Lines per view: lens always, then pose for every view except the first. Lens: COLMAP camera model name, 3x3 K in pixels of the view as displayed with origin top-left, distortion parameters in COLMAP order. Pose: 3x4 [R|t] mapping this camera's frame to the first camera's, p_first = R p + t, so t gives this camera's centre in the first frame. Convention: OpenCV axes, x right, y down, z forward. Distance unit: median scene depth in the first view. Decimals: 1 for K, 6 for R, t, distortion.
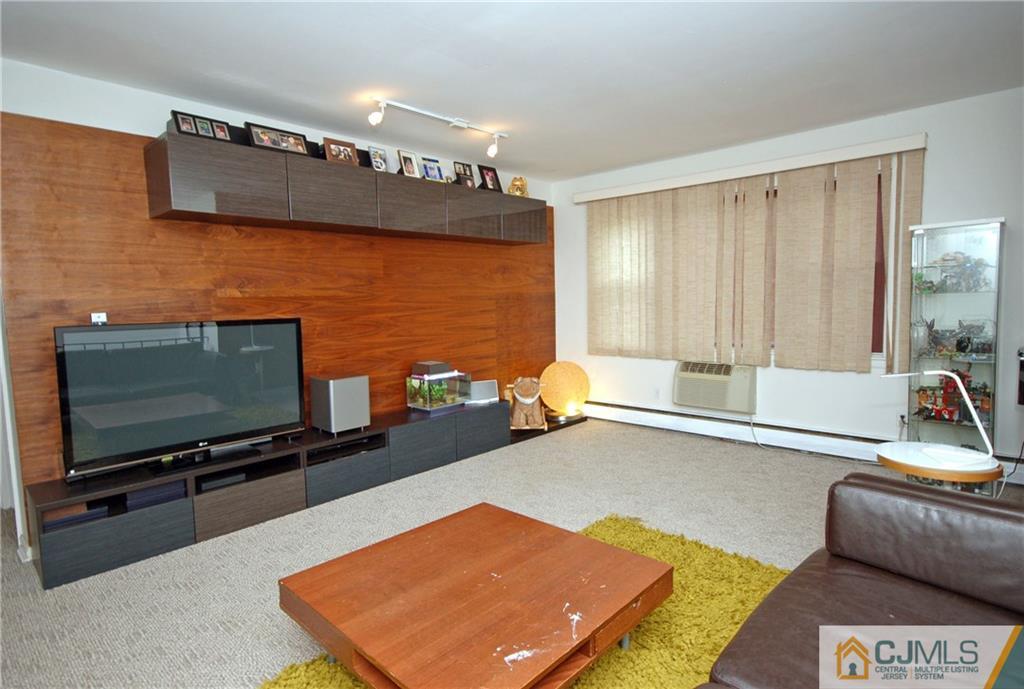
lens RADIAL K [[522.5, 0, 512.0], [0, 522.5, 344.5], [0, 0, 1]] dist [-0.001675, 0.000495]
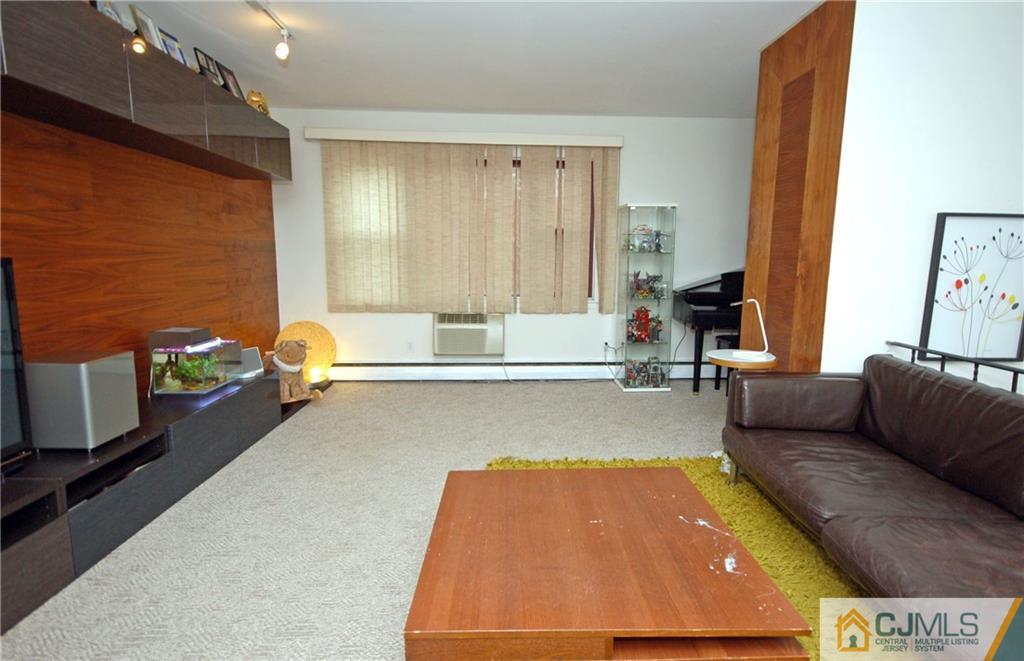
lens RADIAL K [[517.0, 0, 512.0], [0, 517.0, 330.5], [0, 0, 1]] dist [0.003983, 0.000911]
pose [[0.715114, -0.069484, 0.695546, -0.303771], [0.037259, 0.997422, 0.061333, 0.009090], [-0.698014, -0.017945, 0.715859, 0.165263]]
